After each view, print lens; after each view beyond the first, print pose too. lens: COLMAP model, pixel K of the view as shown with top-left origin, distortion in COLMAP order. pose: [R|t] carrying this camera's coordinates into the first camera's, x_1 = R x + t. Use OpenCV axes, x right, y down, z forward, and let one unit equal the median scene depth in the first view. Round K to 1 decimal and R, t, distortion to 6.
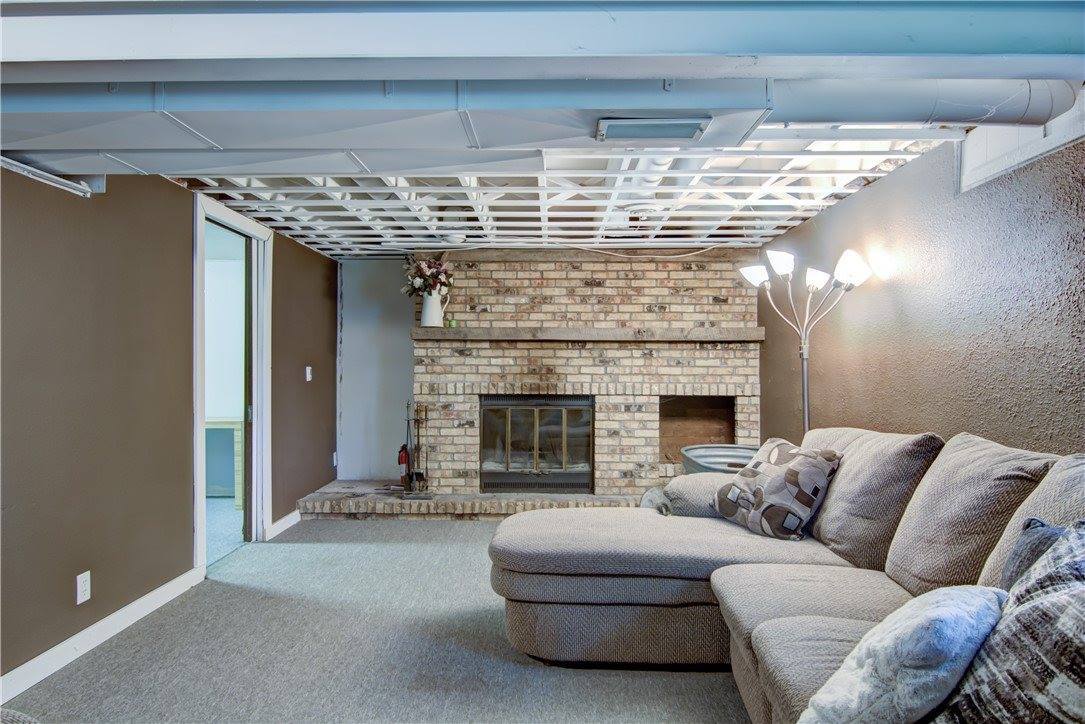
lens RADIAL K [[687.1, 0, 542.5], [0, 687.1, 362.0], [0, 0, 1]] dist [0.001646, 0.000379]
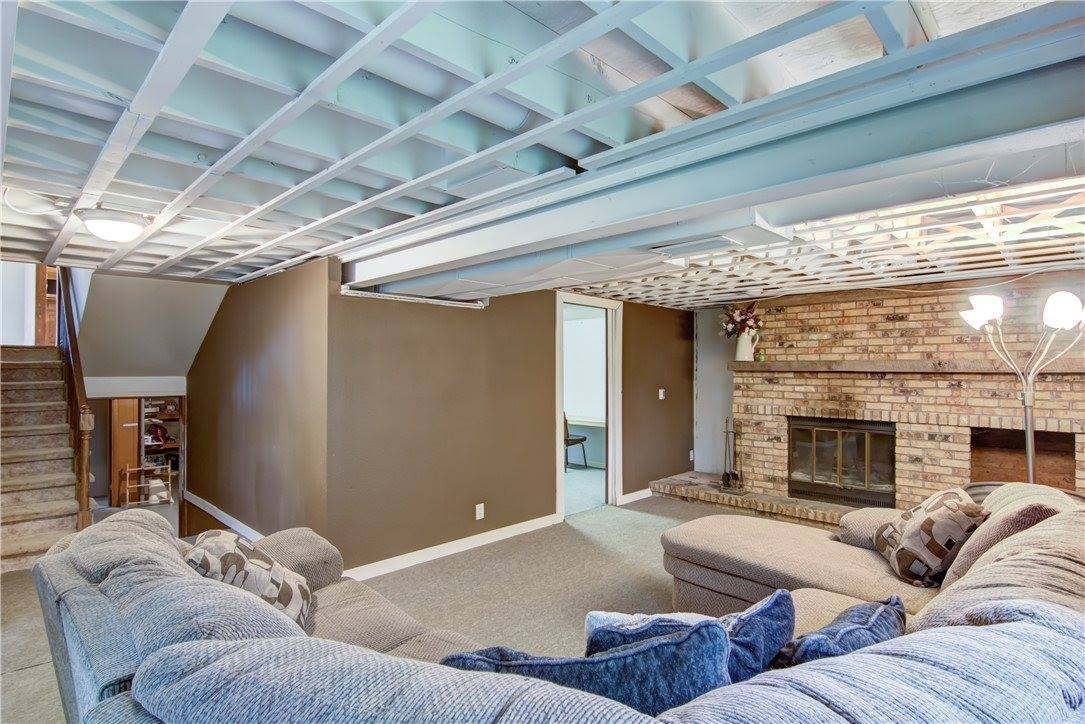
lens RADIAL K [[548.5, 0, 544.6], [0, 548.5, 363.9], [0, 0, 1]] dist [0.000398, -0.011491]
pose [[0.730340, -0.006814, -0.683050, 0.261118], [0.001609, 0.999965, -0.008255, -0.037001], [0.683082, 0.004930, 0.730325, -0.000775]]
